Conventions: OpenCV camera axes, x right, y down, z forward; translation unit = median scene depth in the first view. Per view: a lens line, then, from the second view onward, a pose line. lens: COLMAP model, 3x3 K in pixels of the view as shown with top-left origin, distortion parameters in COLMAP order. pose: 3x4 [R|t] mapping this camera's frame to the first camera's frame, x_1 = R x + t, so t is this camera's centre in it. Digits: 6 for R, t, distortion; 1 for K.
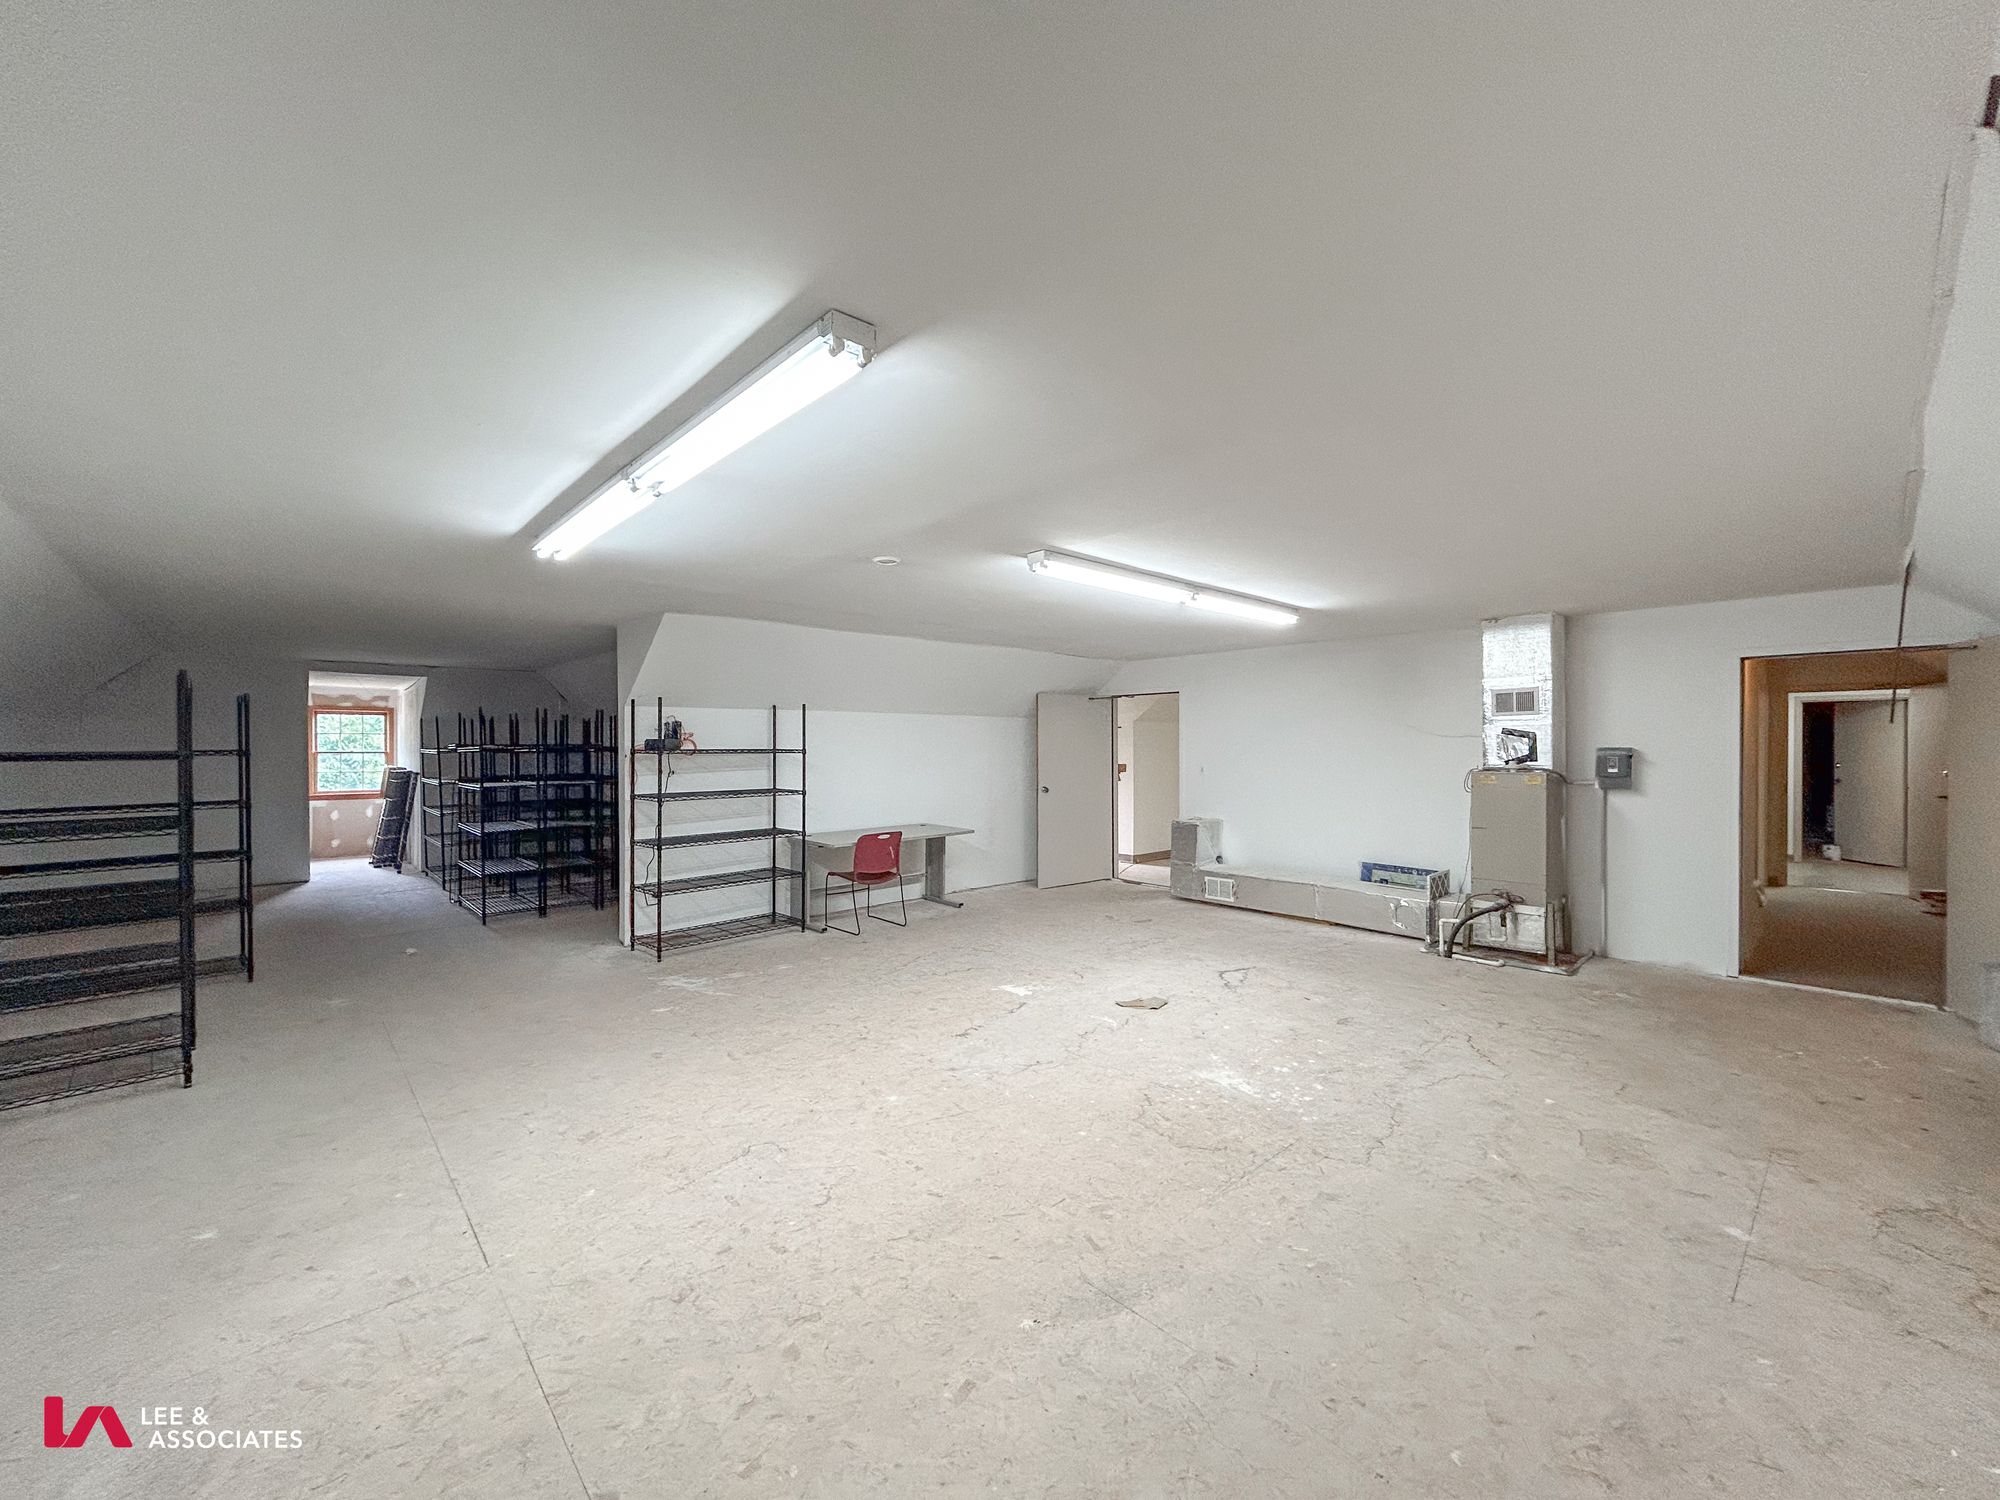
lens RADIAL K [[805.0, 0, 1002.3], [0, 805.0, 746.3], [0, 0, 1]] dist [-0.000366, 0.000587]
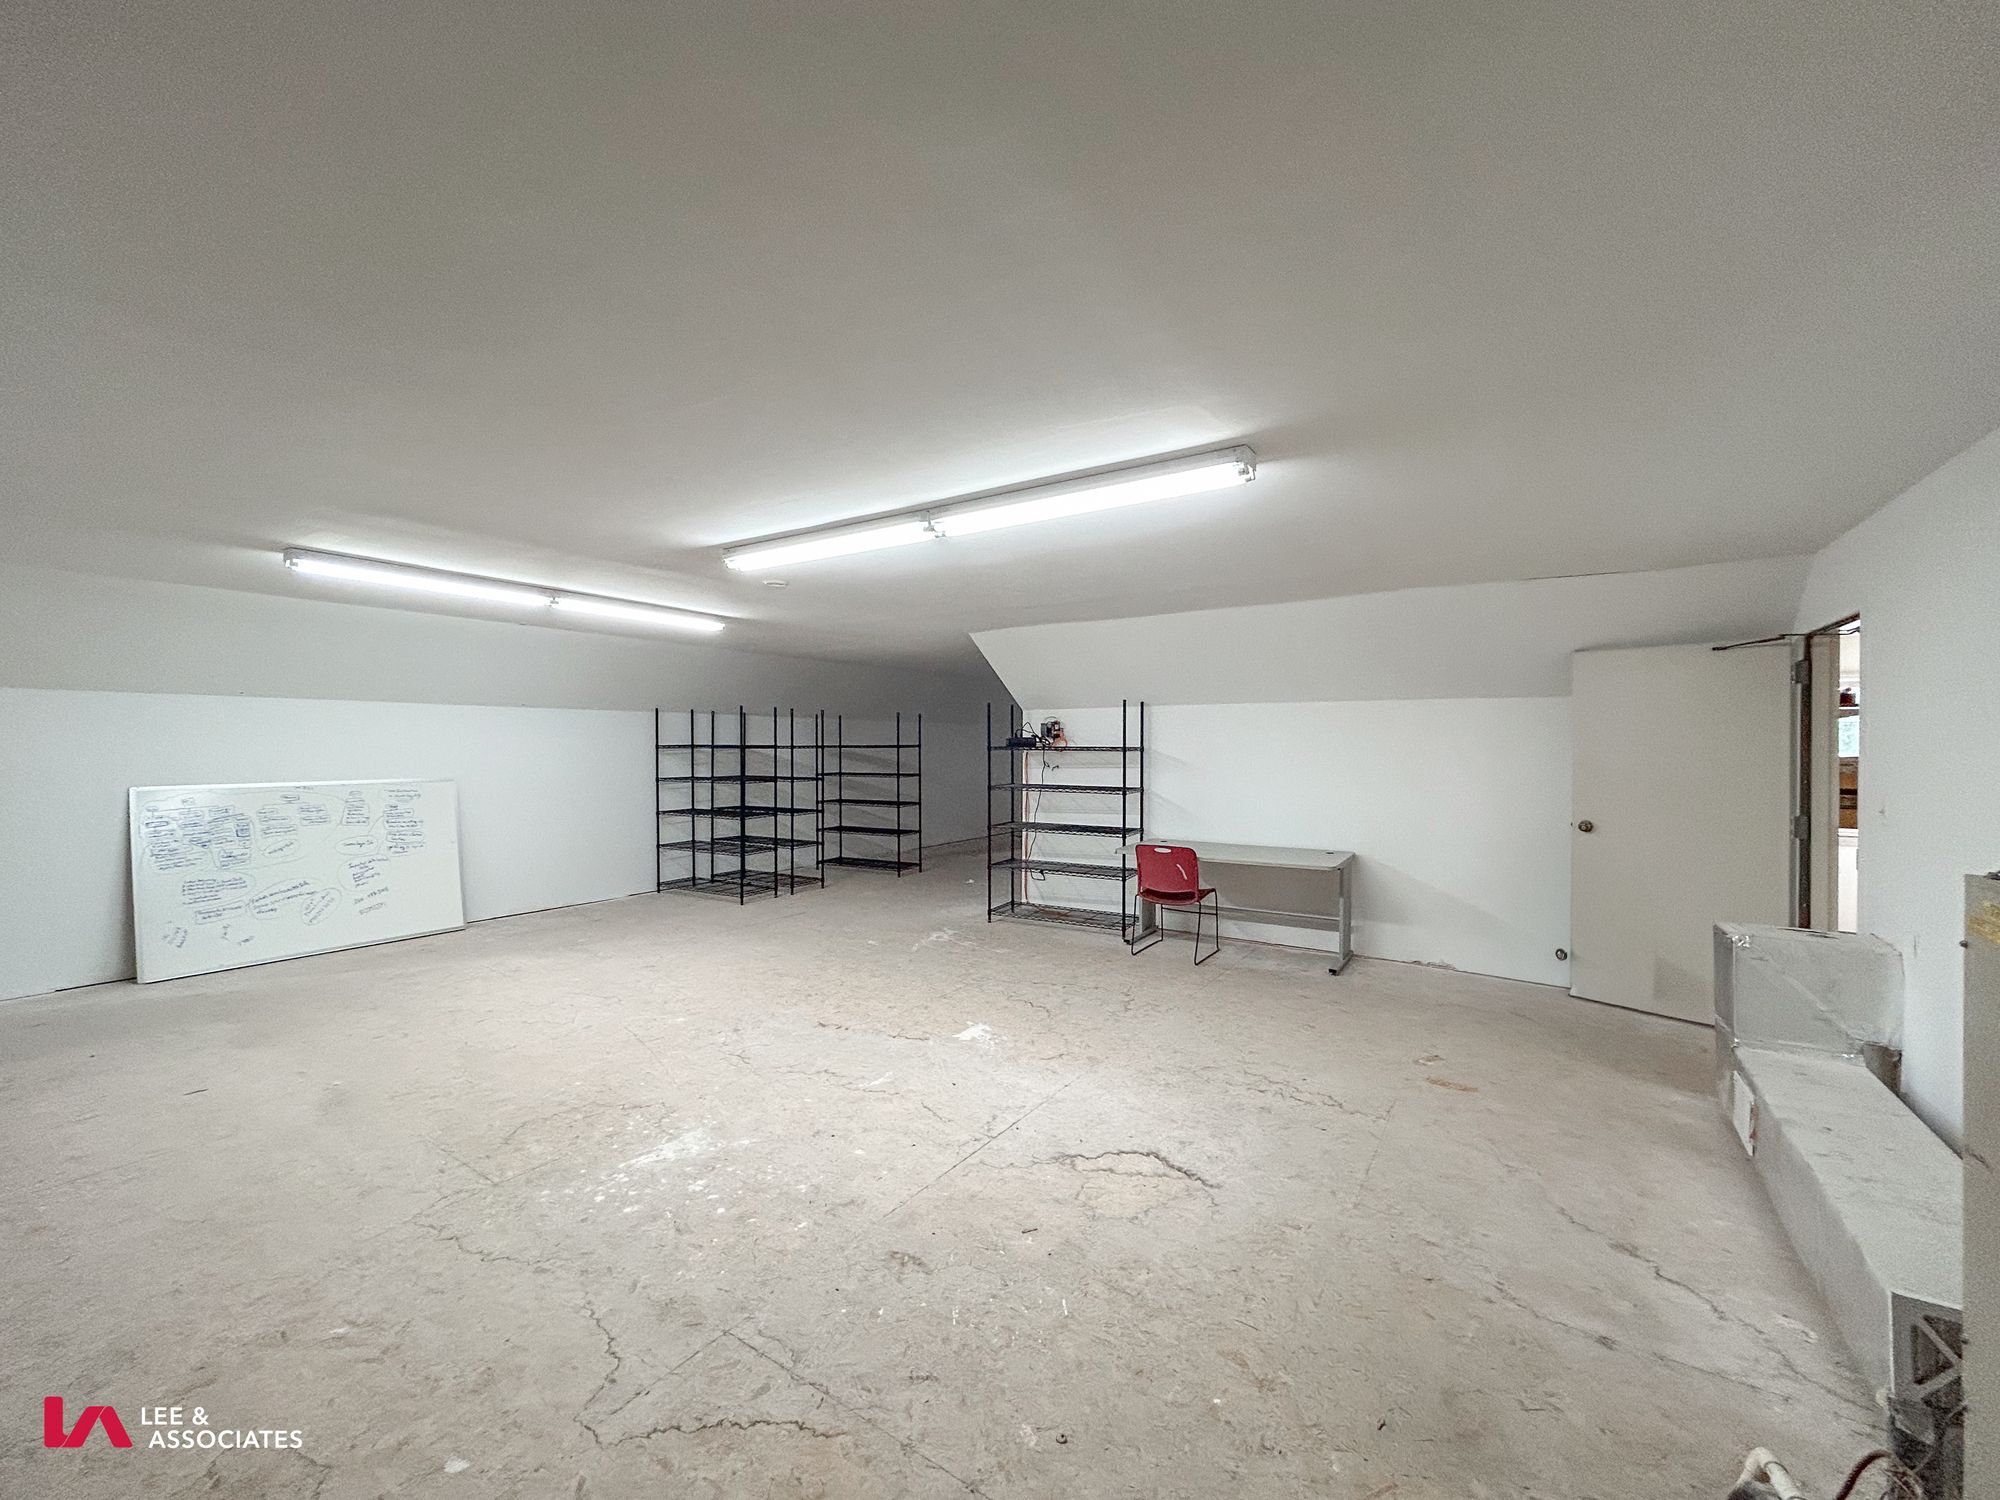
lens RADIAL K [[805.0, 0, 997.1], [0, 805.0, 748.5], [0, 0, 1]] dist [-0.000366, 0.000587]
pose [[0.232236, 0.007930, -0.972627, 0.854318], [-0.003792, 0.999967, 0.007247, -0.001680], [0.972652, 0.002005, 0.232258, 0.836598]]
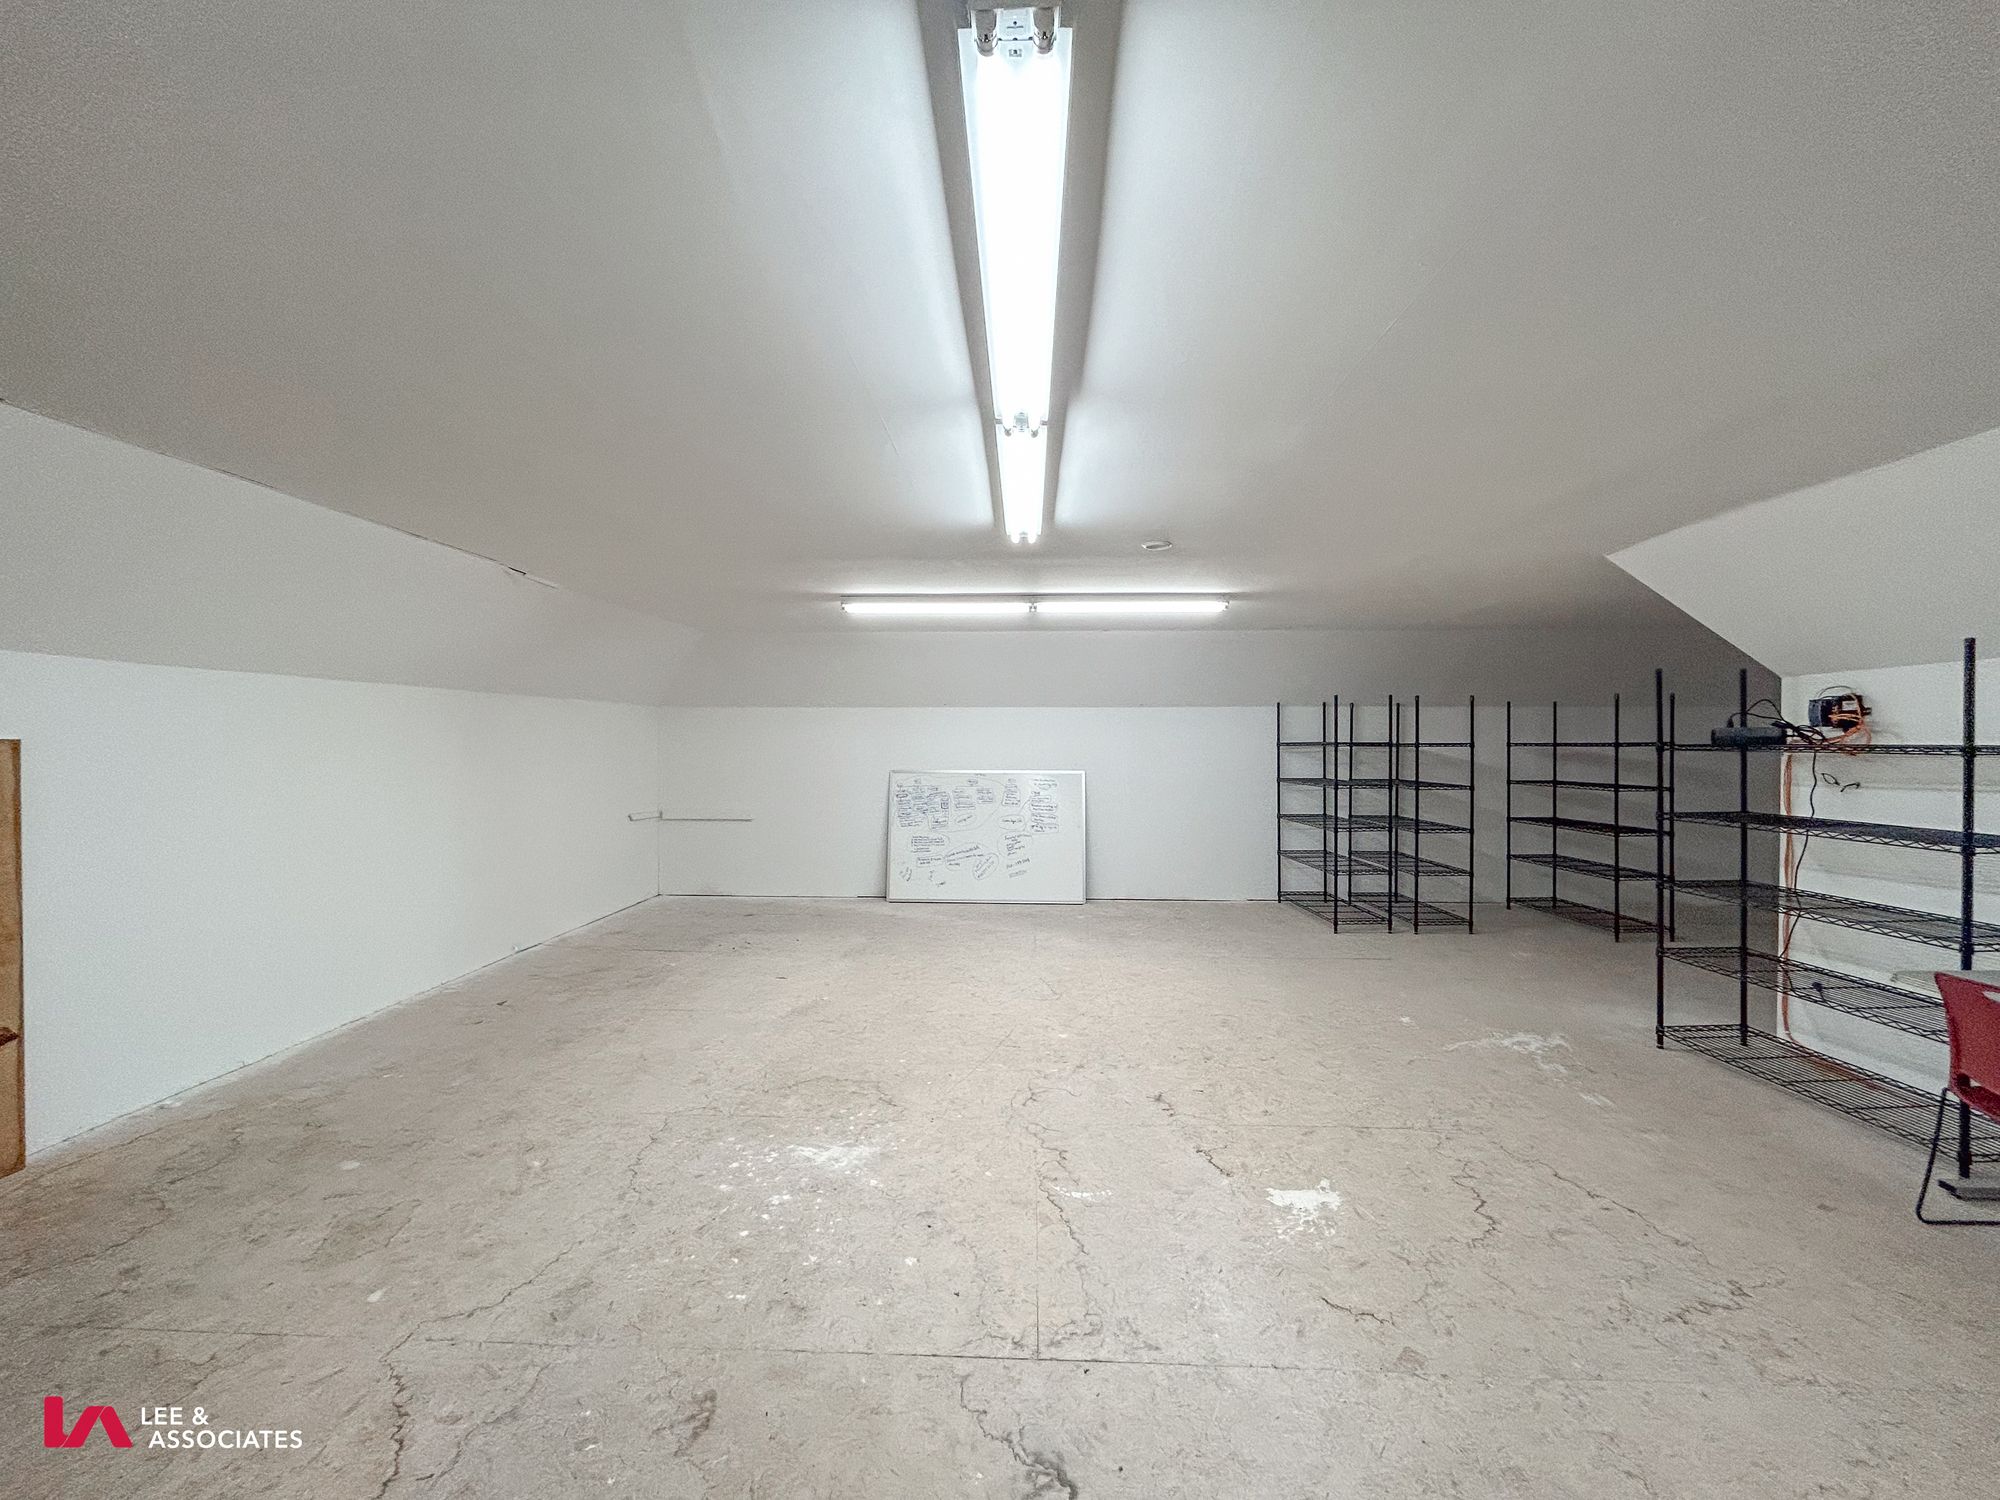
lens RADIAL K [[805.0, 0, 998.1], [0, 805.0, 748.1], [0, 0, 1]] dist [-0.000366, 0.000587]
pose [[-0.708997, 0.007996, -0.705166, 0.538680], [-0.000091, 0.999935, 0.011430, -0.000478], [0.705211, 0.008168, -0.708950, 1.245725]]
